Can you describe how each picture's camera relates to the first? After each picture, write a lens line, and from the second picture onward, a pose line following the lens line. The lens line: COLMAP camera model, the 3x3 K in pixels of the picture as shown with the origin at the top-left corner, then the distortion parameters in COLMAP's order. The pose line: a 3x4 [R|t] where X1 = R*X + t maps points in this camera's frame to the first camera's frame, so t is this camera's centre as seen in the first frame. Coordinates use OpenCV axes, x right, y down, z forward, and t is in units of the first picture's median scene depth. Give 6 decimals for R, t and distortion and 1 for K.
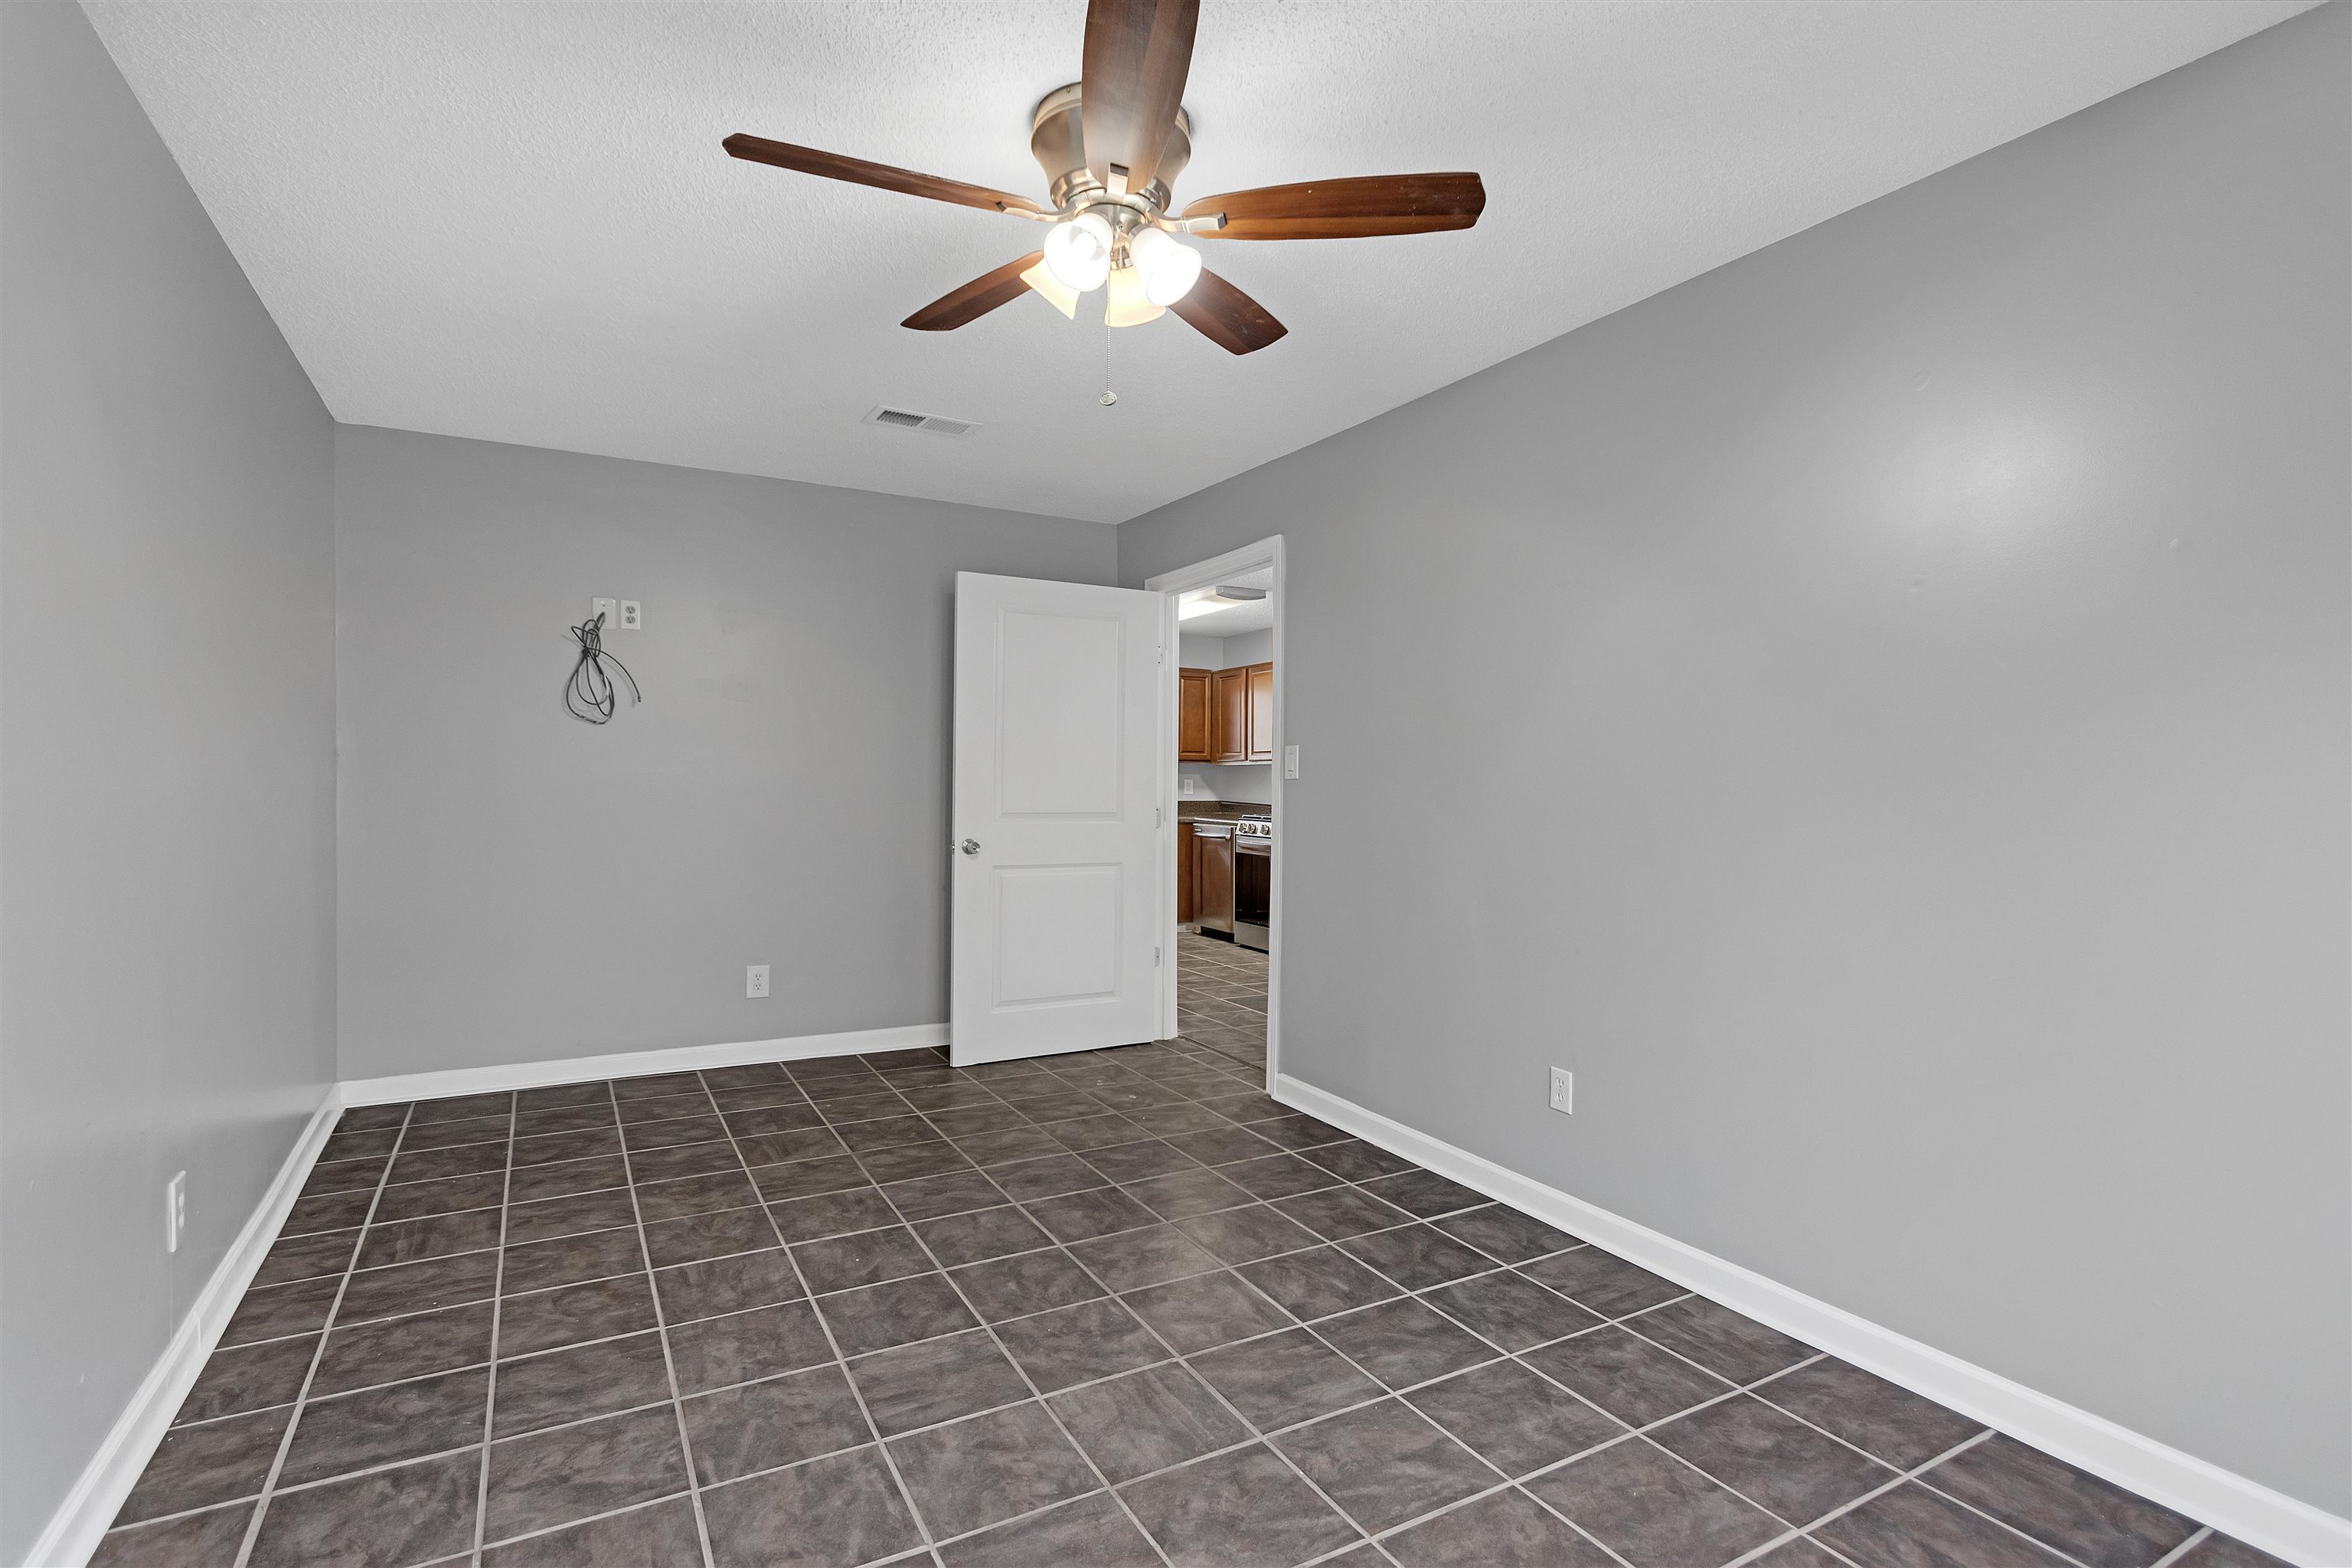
lens RADIAL K [[1132.3, 0, 1176.0], [0, 1132.3, 784.0], [0, 0, 1]] dist [0.015010, 0.000289]
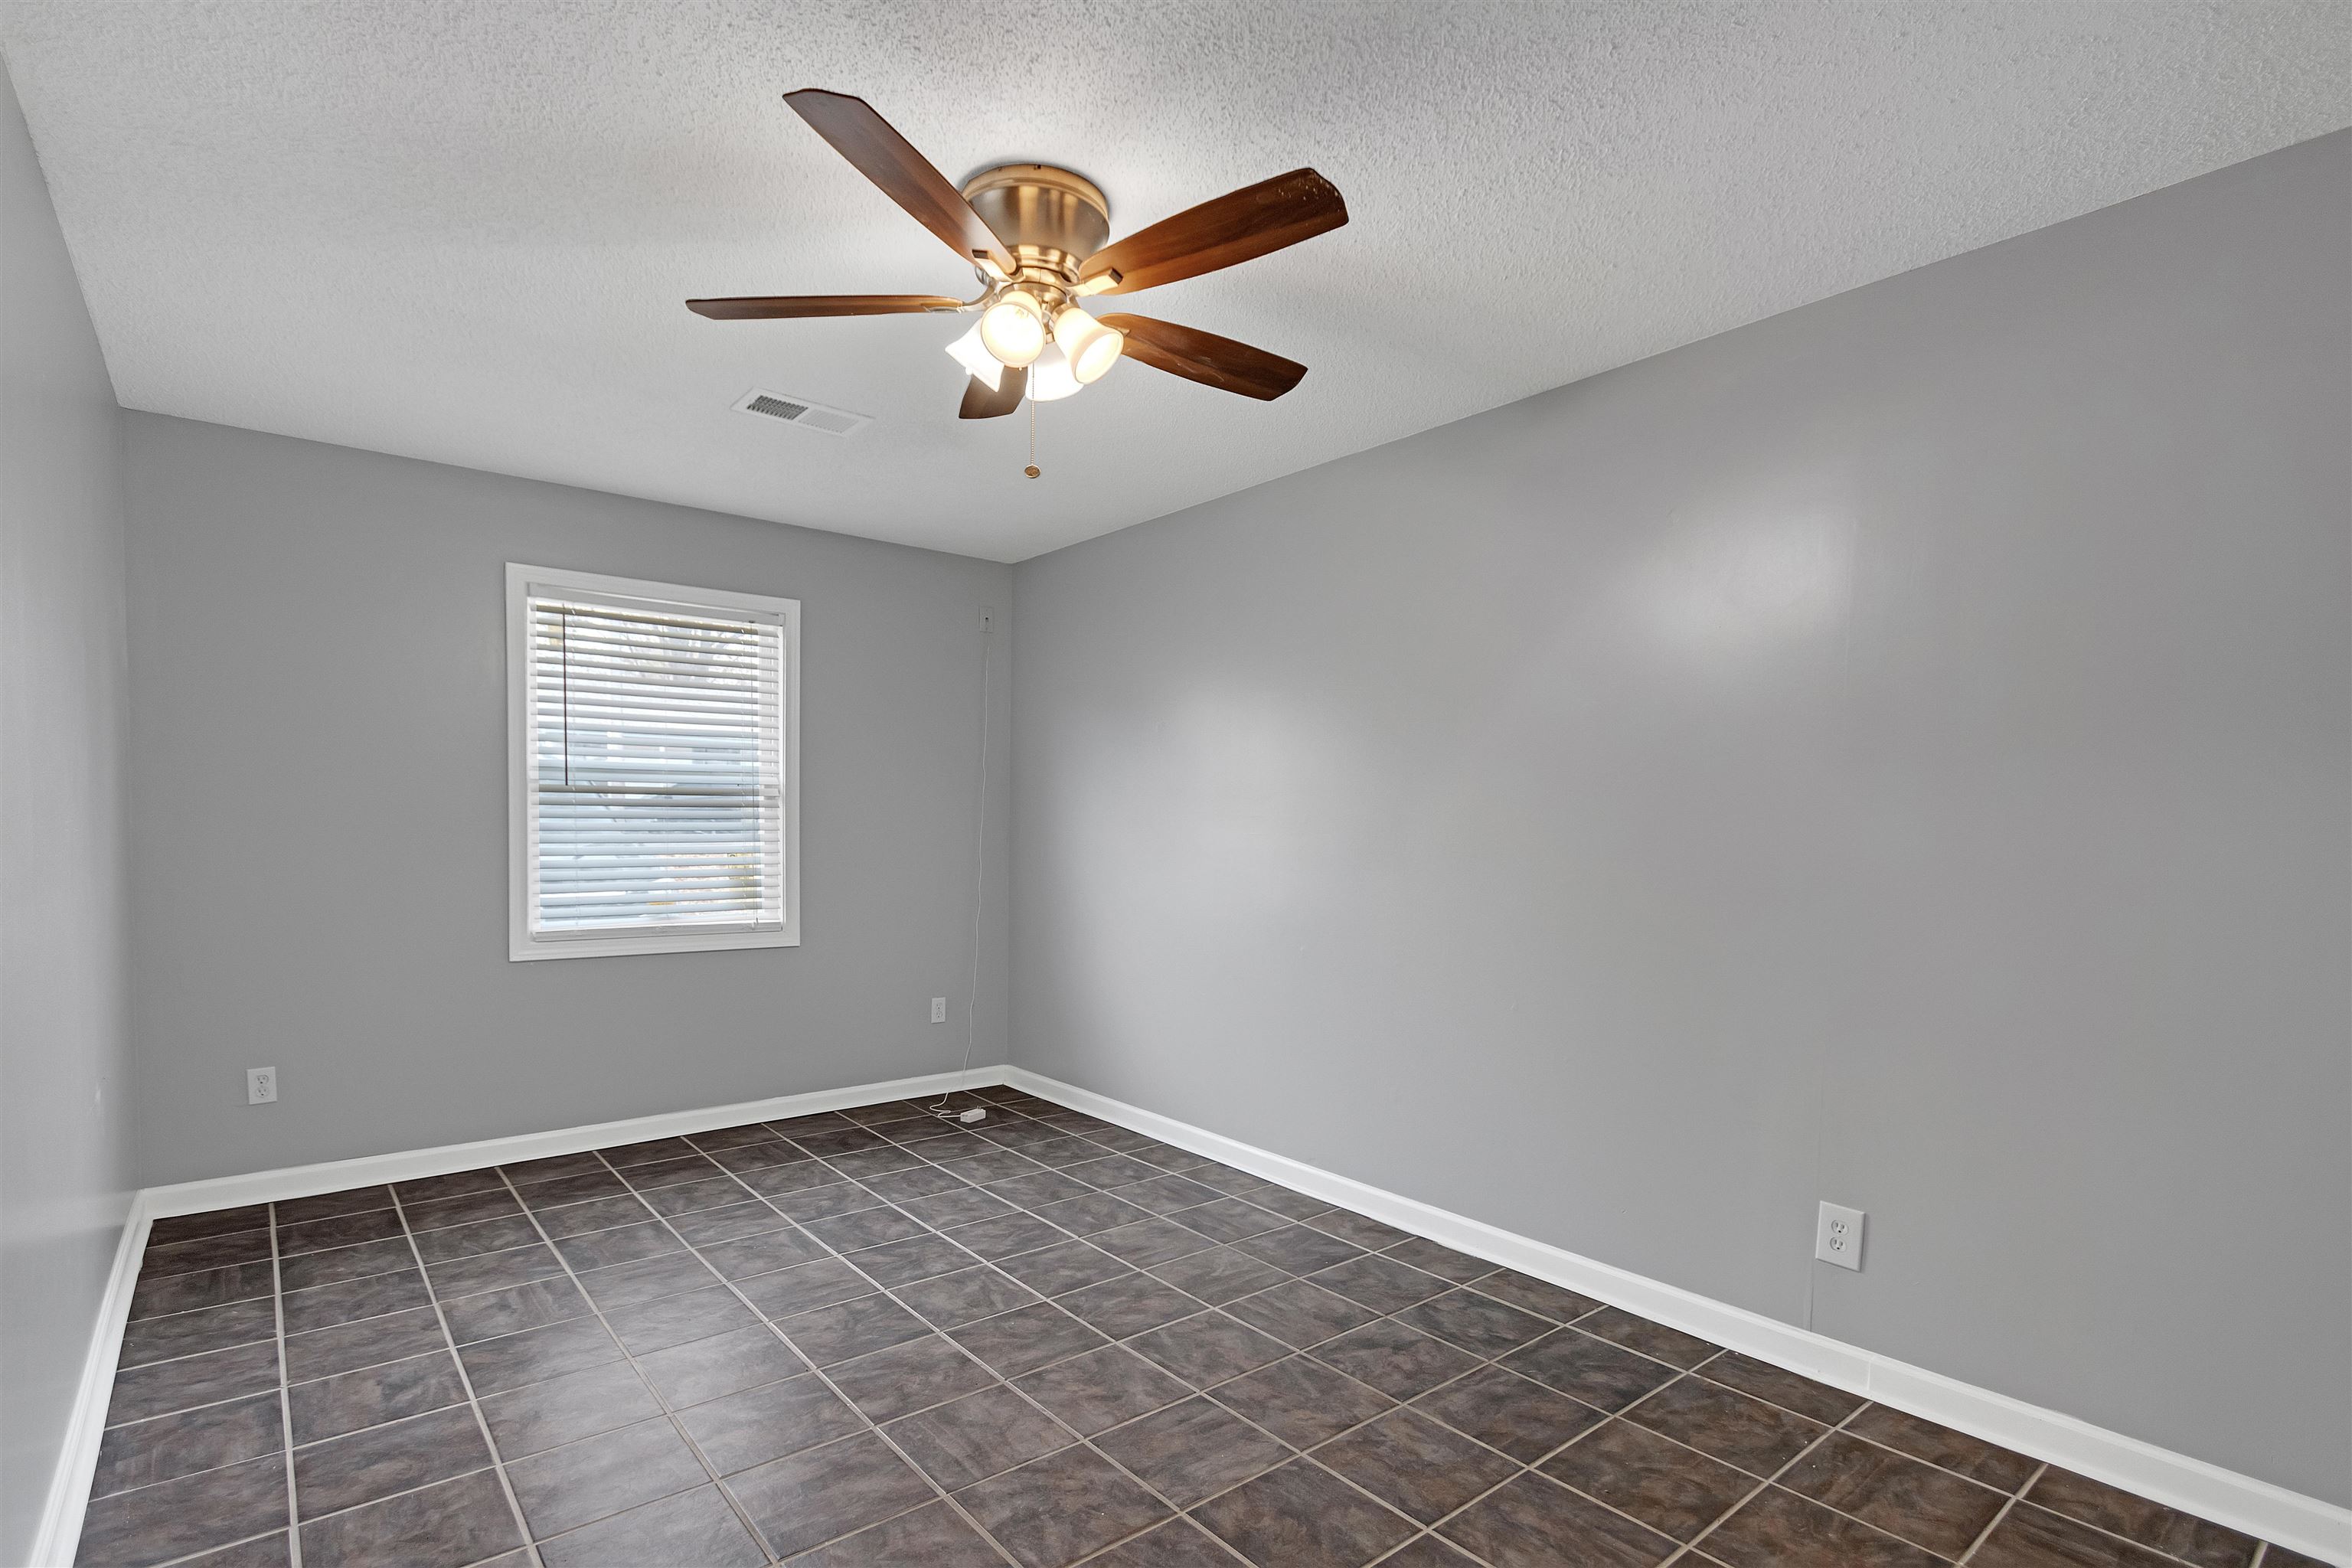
lens RADIAL K [[1132.3, 0, 1176.0], [0, 1132.3, 784.0], [0, 0, 1]] dist [0.015010, 0.000289]
pose [[-0.984572, -0.026633, -0.172941, -0.006859], [-0.021342, 0.999248, -0.032380, -0.030245], [0.173673, -0.028189, -0.984400, 2.078818]]
